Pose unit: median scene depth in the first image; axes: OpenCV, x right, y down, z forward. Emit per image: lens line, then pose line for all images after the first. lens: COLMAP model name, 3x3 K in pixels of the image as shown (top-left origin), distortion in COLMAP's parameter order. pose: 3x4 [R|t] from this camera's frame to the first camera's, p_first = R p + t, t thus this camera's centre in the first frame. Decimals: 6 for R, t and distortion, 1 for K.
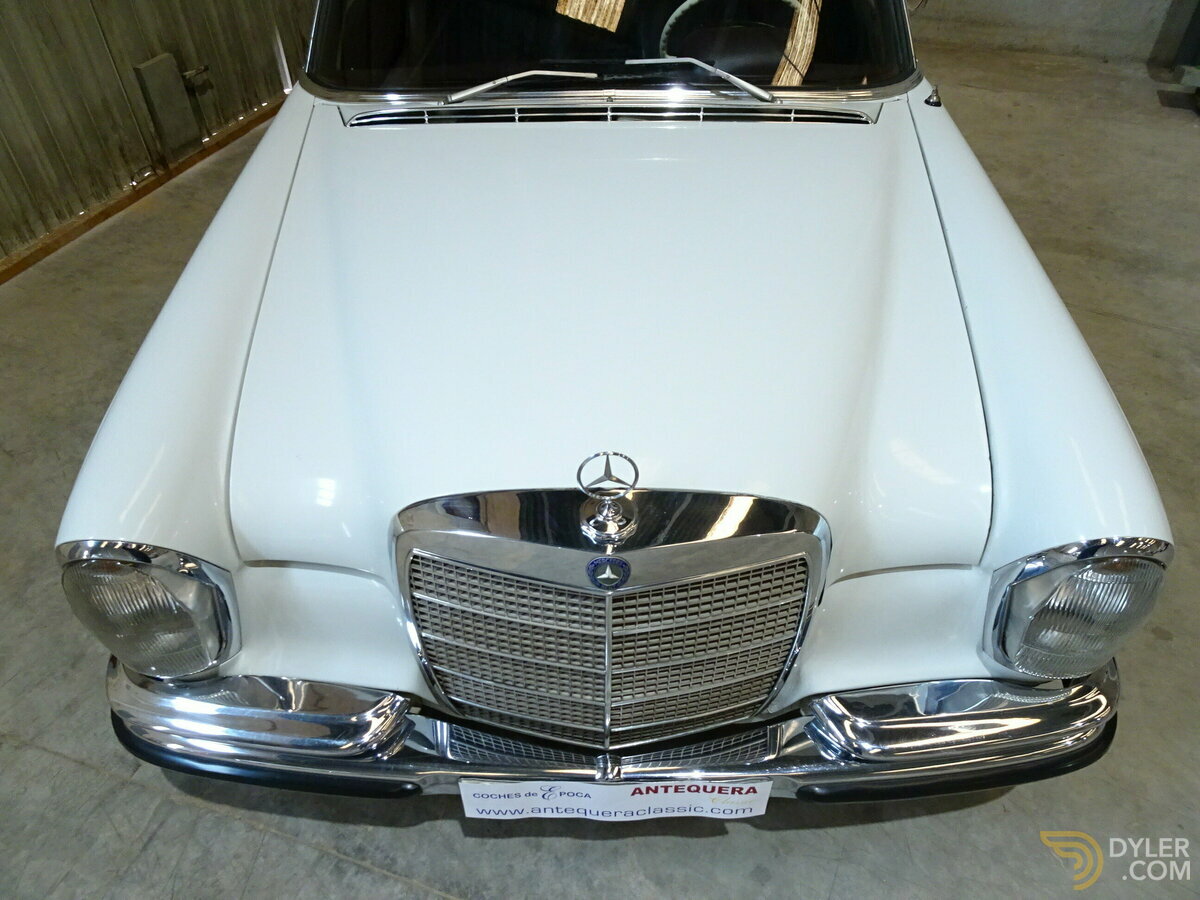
lens RADIAL K [[857.7, 0, 599.0], [0, 857.7, 448.3], [0, 0, 1]] dist [0.002209, 0.006465]
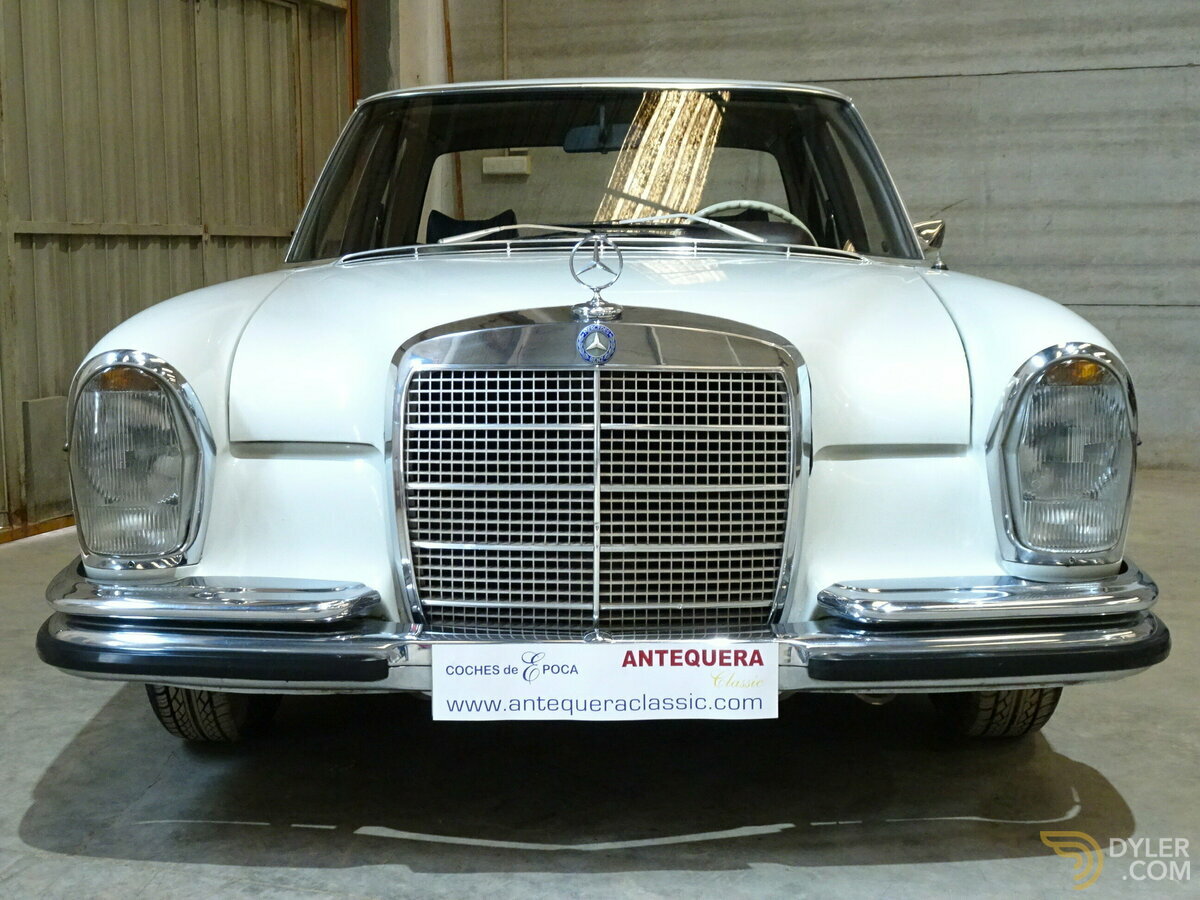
lens RADIAL K [[1569.3, 0, 592.4], [0, 1569.3, 448.4], [0, 0, 1]] dist [0.016687, 0.000000]
pose [[0.999988, 0.003293, -0.003653, 0.010702], [-0.004802, 0.814092, -0.580716, 1.137300], [0.001062, 0.580726, 0.814098, -0.454192]]
